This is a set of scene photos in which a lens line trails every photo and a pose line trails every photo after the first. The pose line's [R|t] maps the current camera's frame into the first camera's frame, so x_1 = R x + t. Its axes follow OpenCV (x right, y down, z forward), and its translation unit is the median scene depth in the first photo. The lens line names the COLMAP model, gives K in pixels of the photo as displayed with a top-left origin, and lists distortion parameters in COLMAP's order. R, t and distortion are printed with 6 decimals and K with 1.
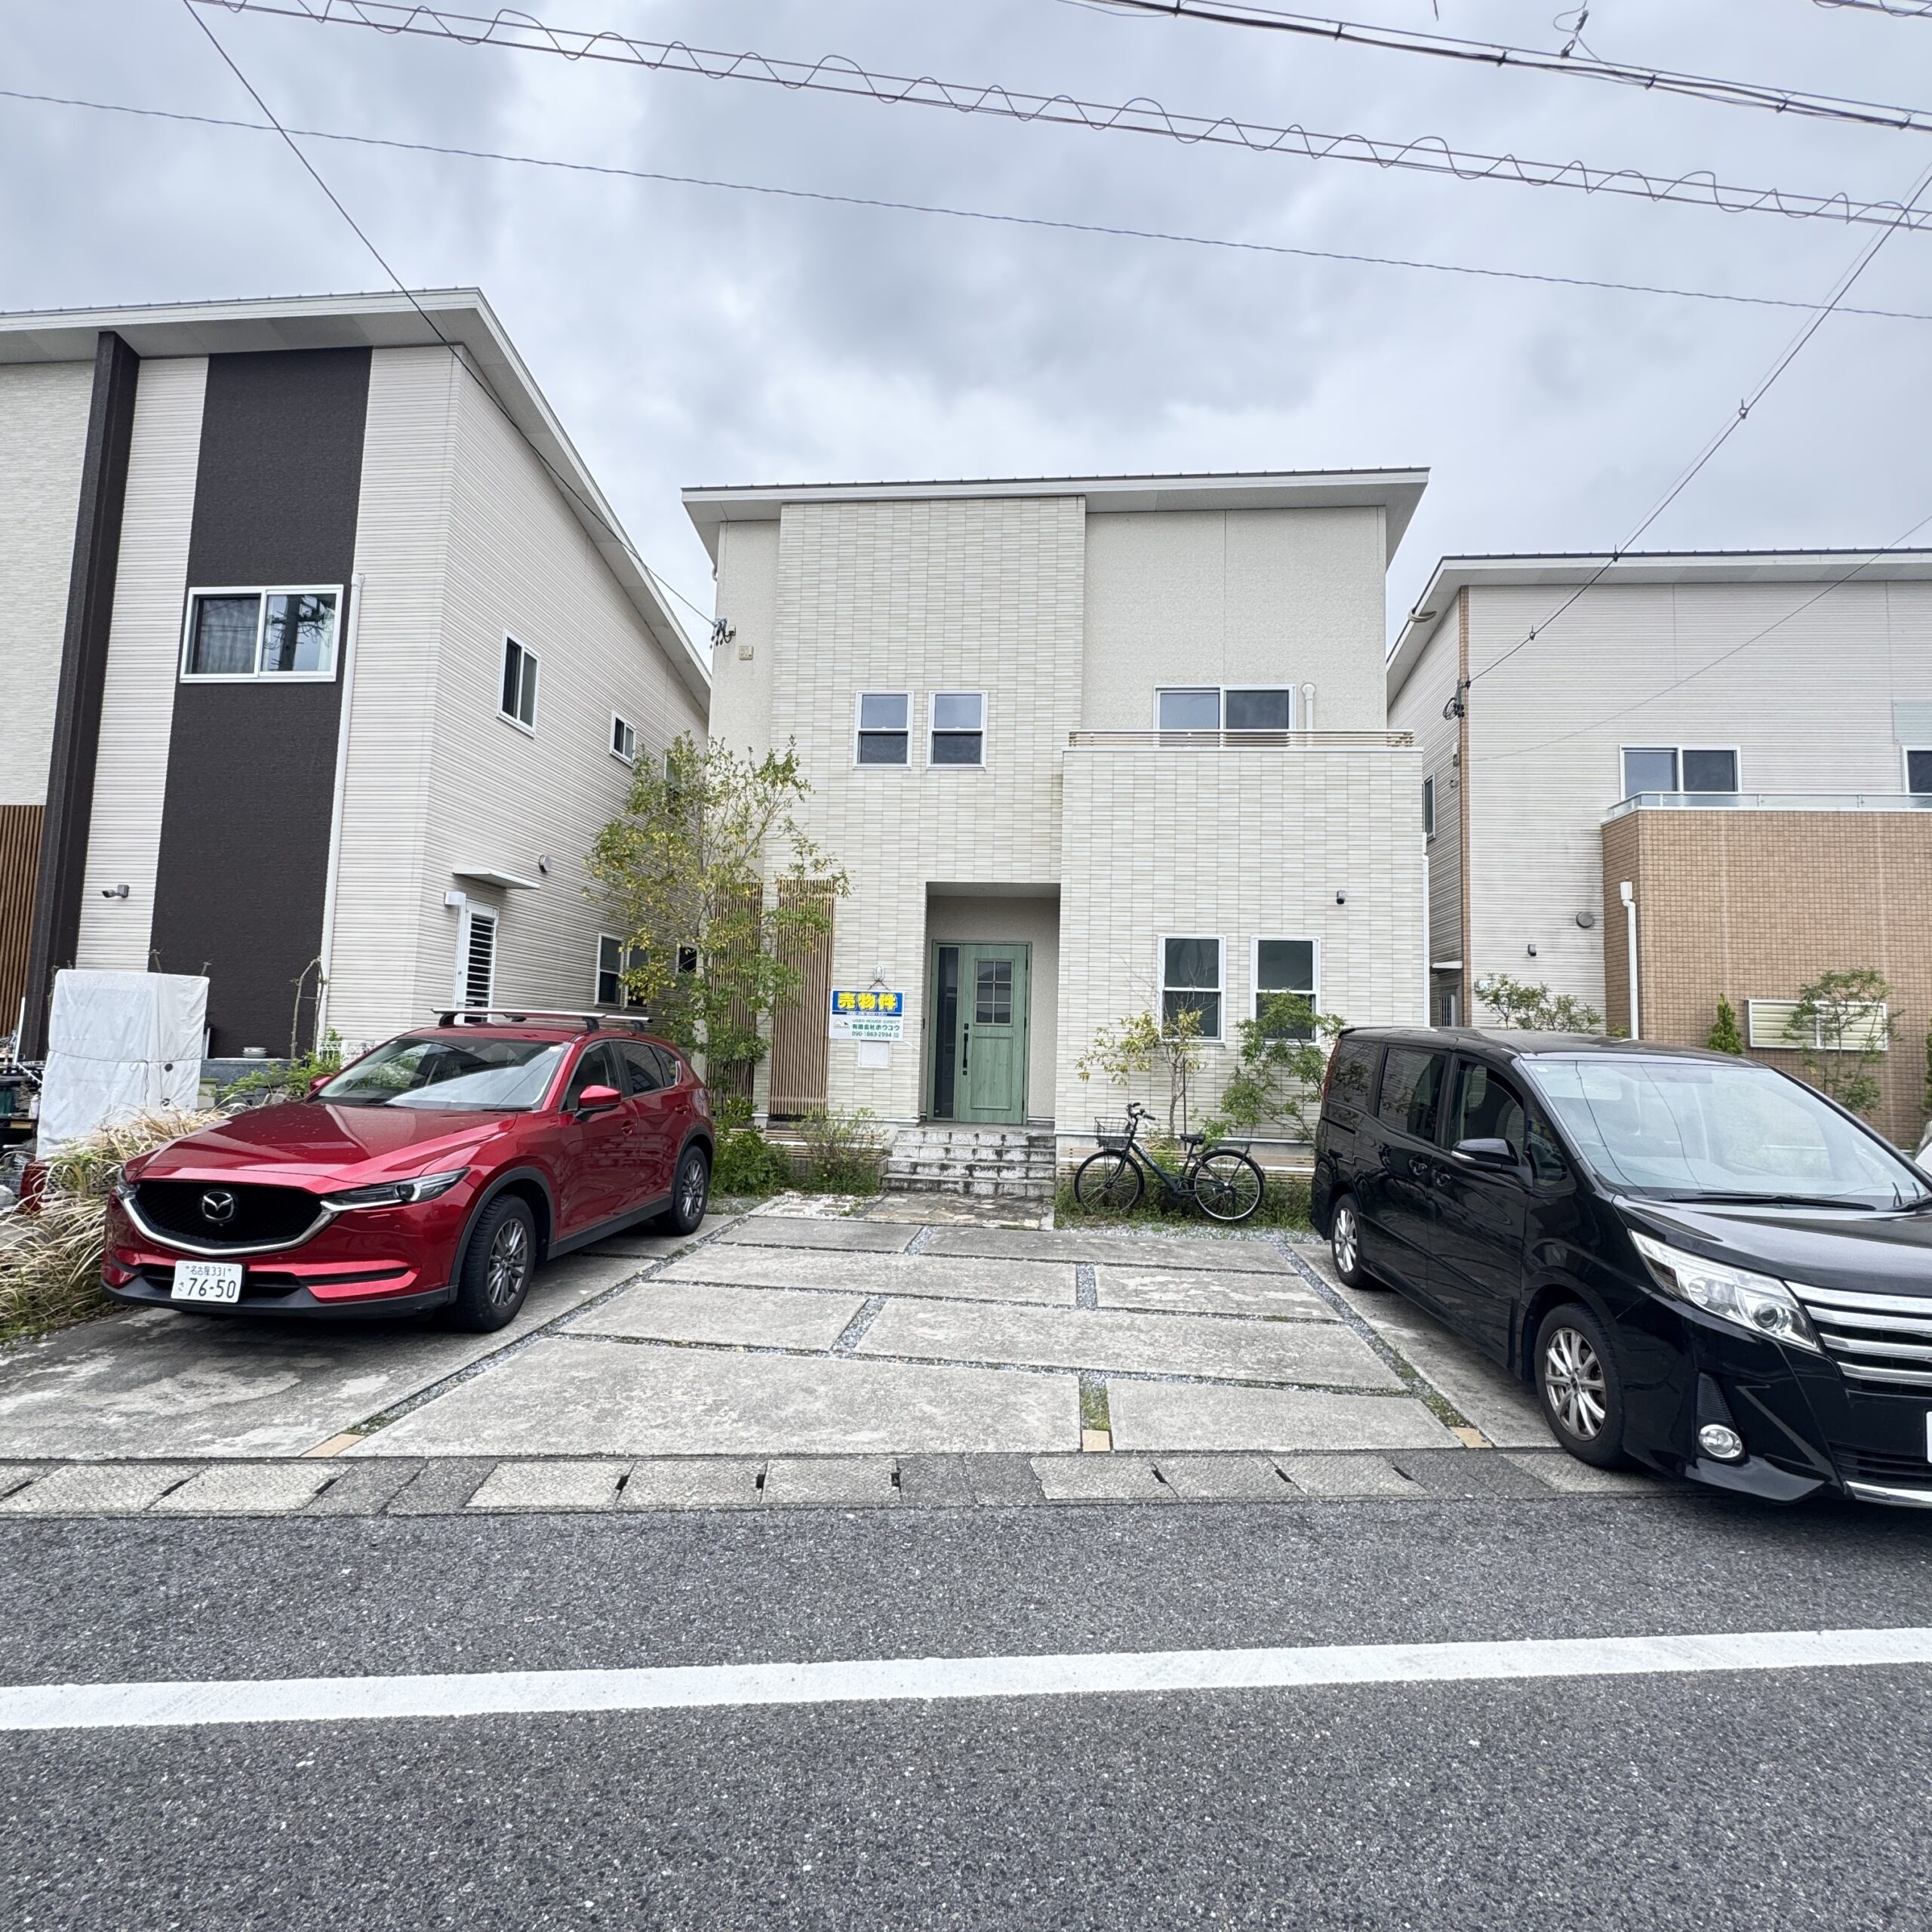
lens RADIAL K [[1024.2, 0, 961.4], [0, 1024.2, 962.5], [0, 0, 1]] dist [-0.000186, -0.000854]
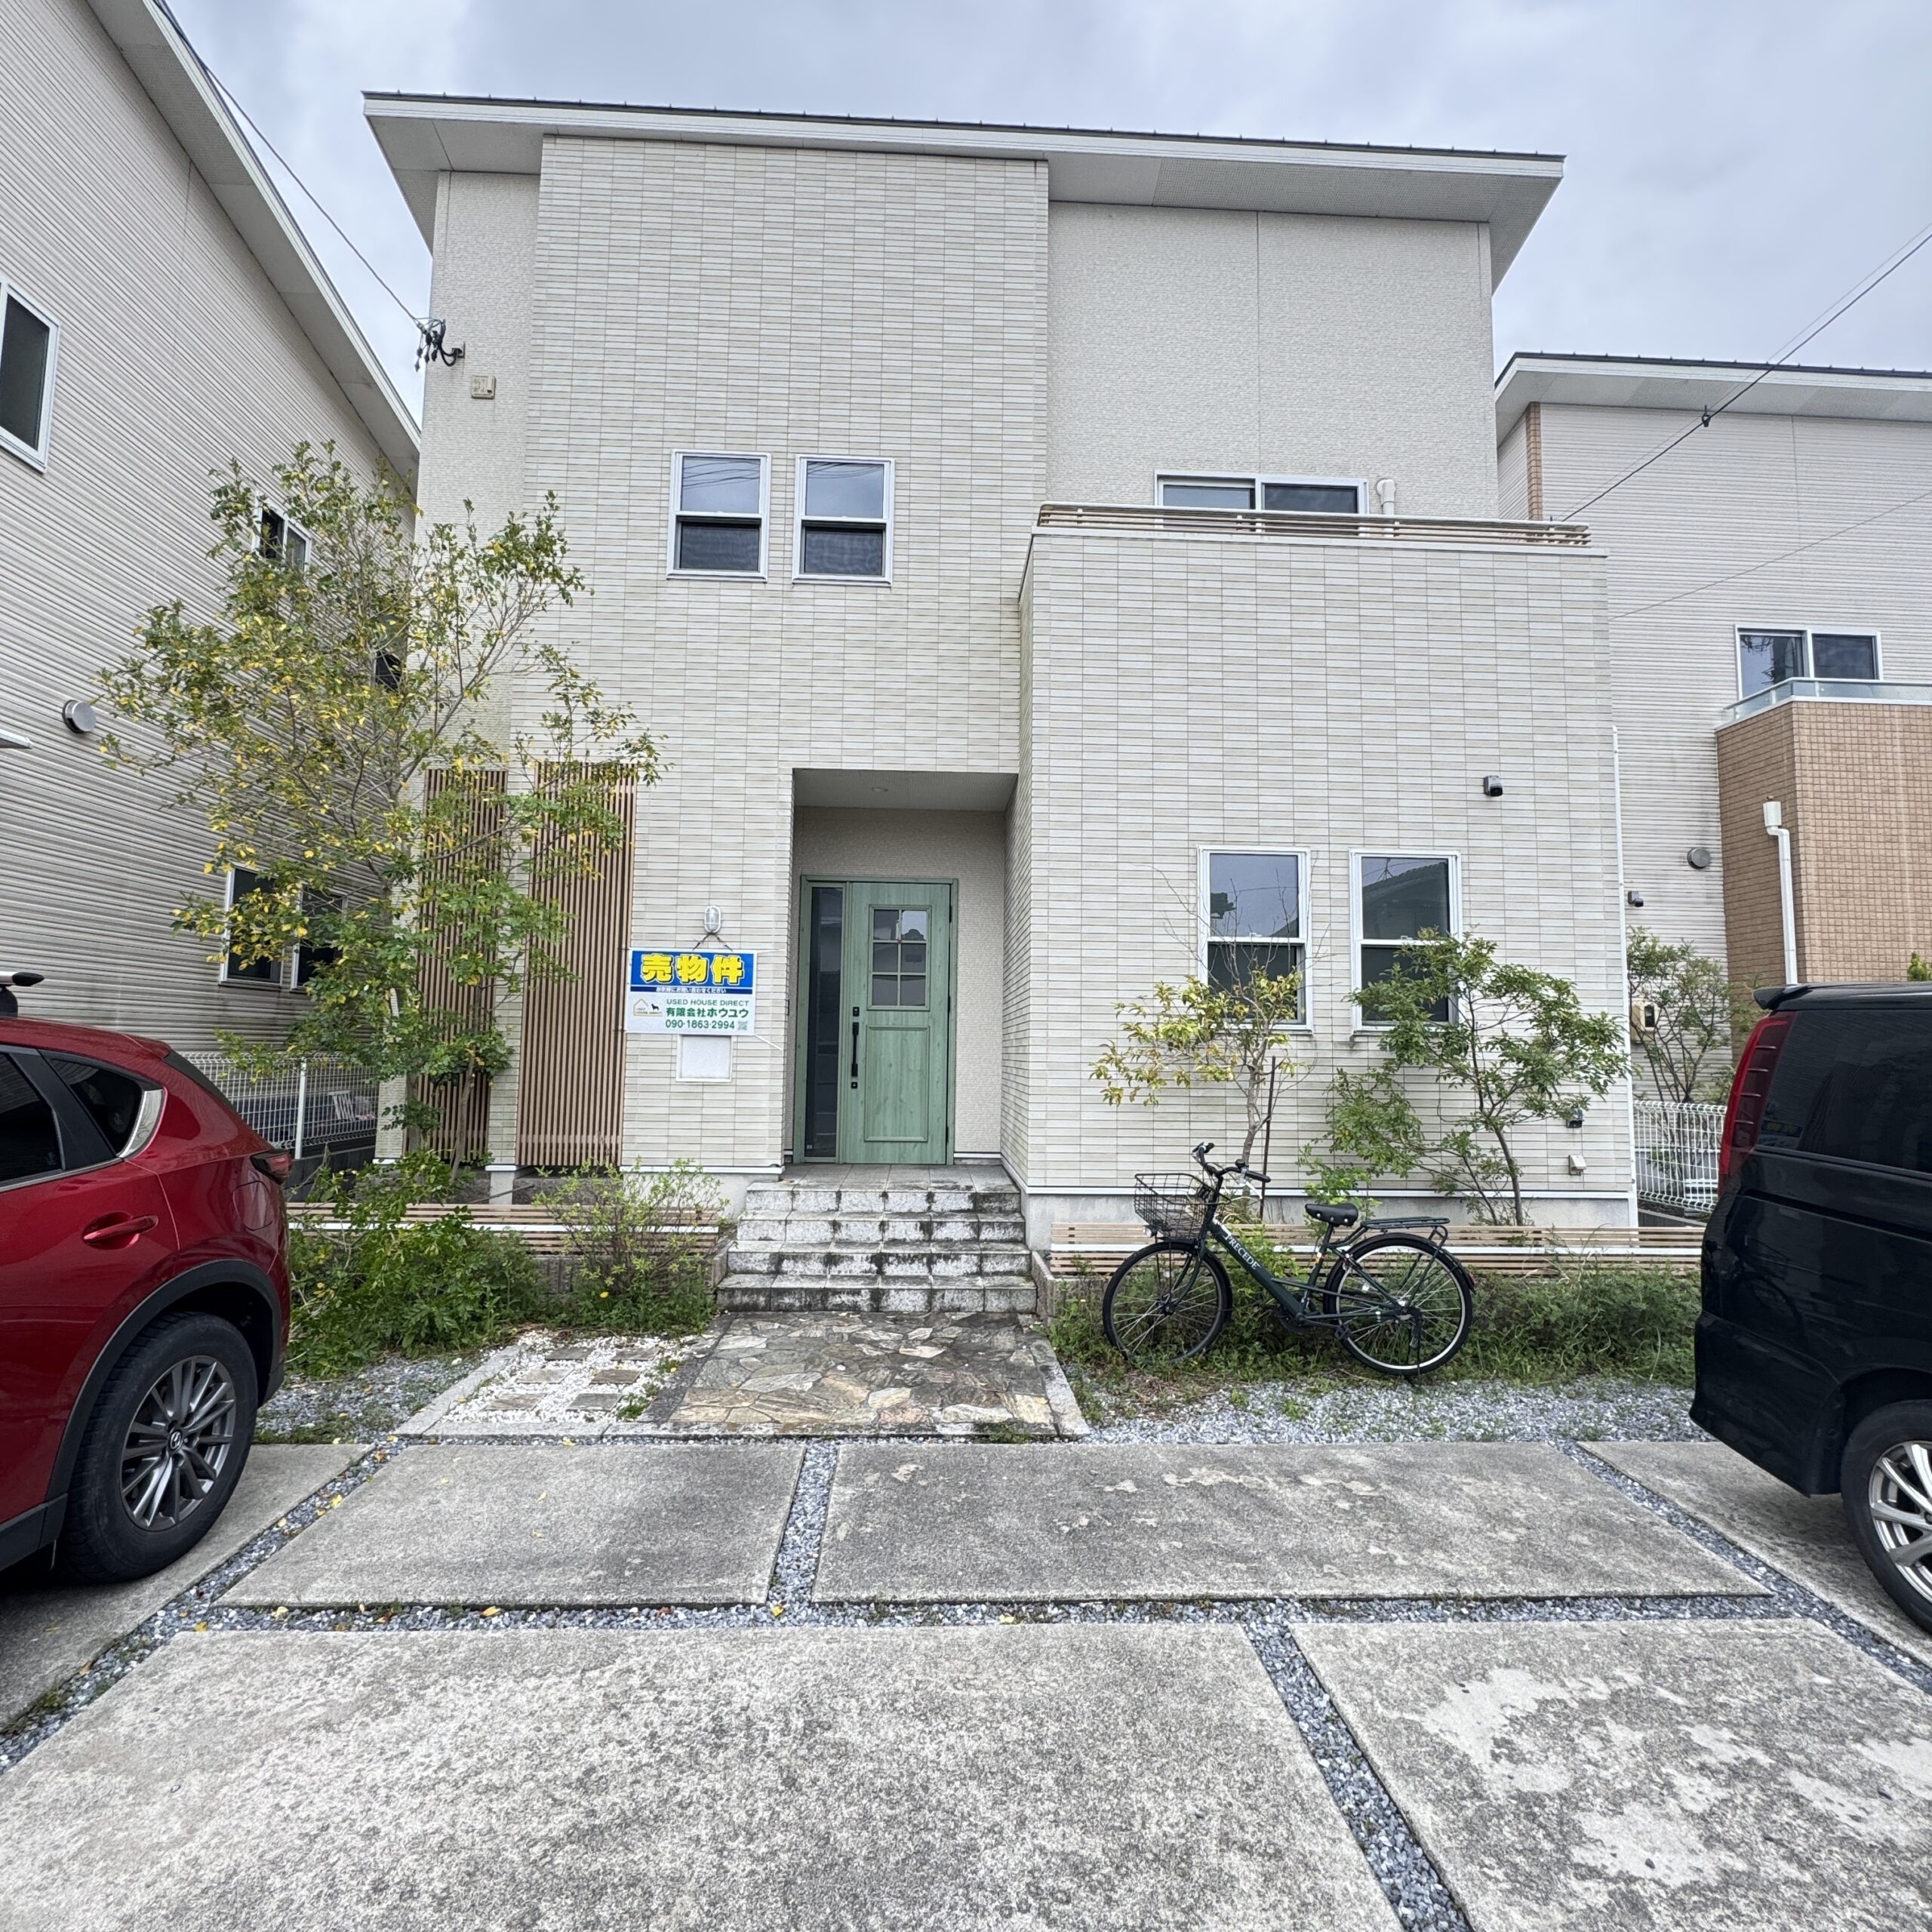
lens RADIAL K [[1024.2, 0, 963.0], [0, 1024.2, 962.0], [0, 0, 1]] dist [-0.000186, -0.000854]
pose [[0.988953, -0.003681, 0.148187, -0.025631], [0.003492, 0.999993, 0.001534, 0.034063], [-0.148191, -0.000999, 0.988958, 0.399089]]
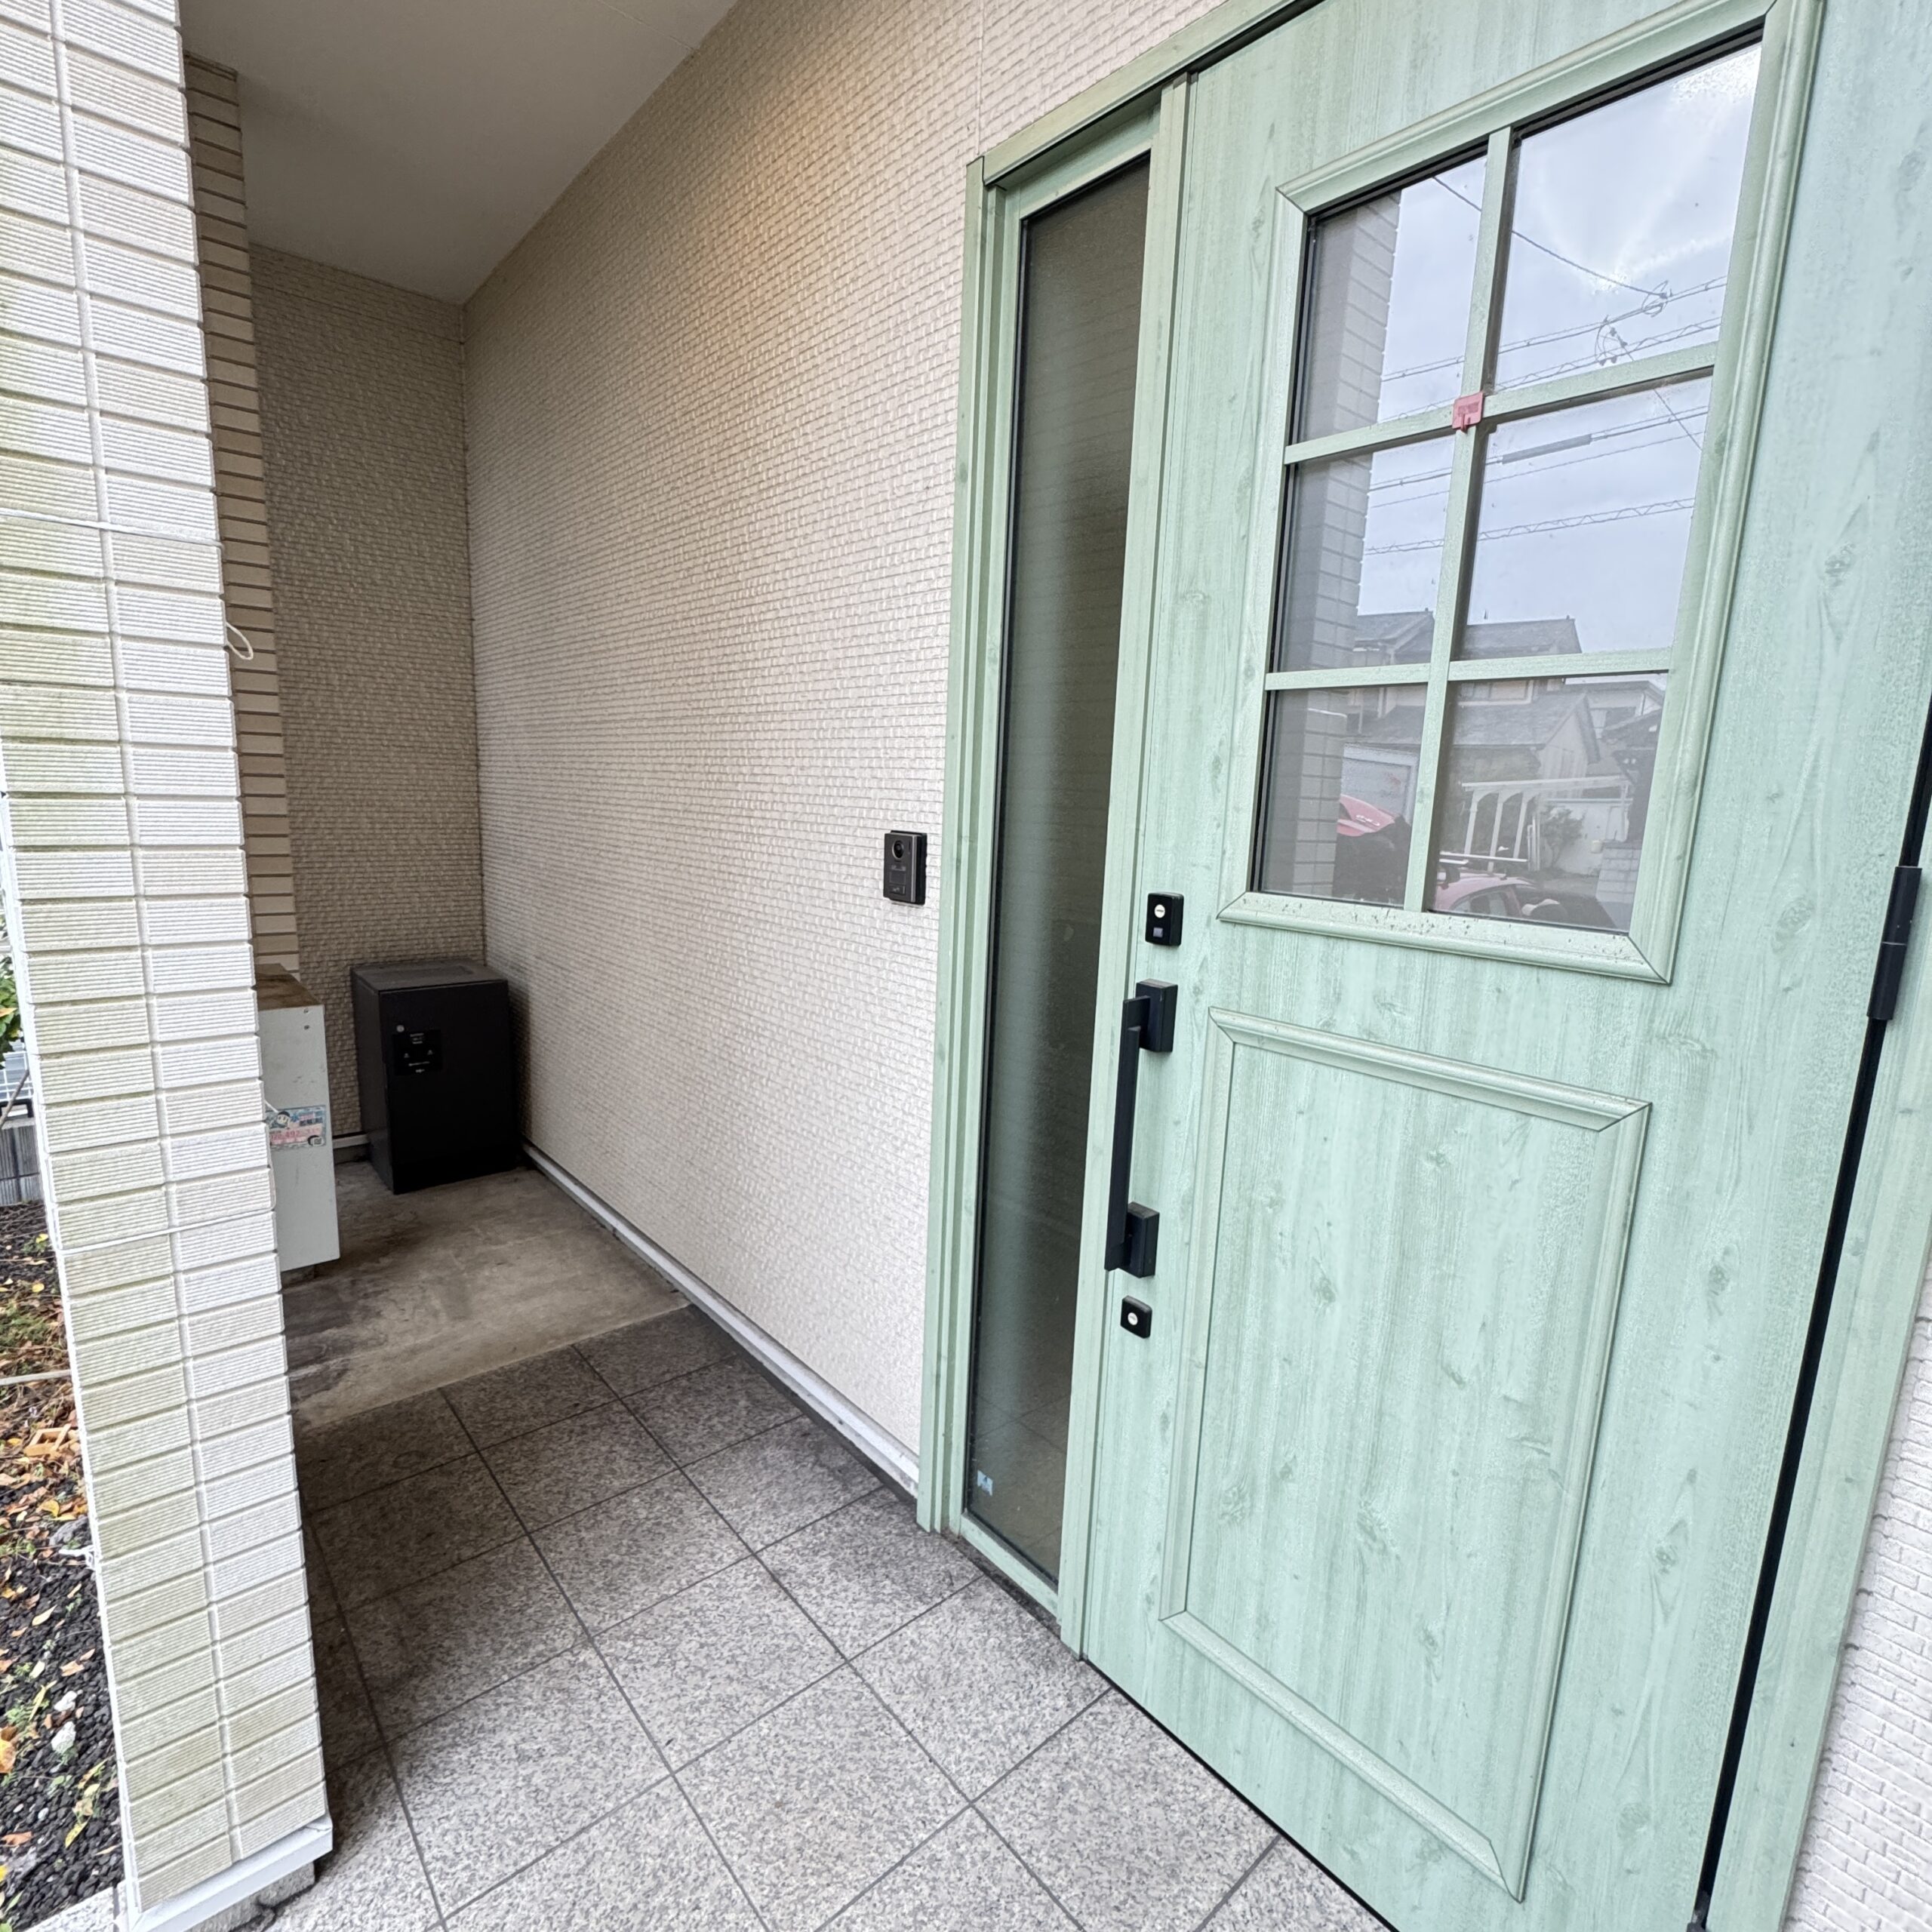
lens RADIAL K [[1024.2, 0, 968.4], [0, 1024.2, 957.7], [0, 0, 1]] dist [-0.000186, -0.000854]
pose [[0.738612, 0.112575, -0.664665, 0.067343], [0.038766, 0.977234, 0.208595, 0.047075], [0.673015, -0.179837, 0.717432, 0.991847]]
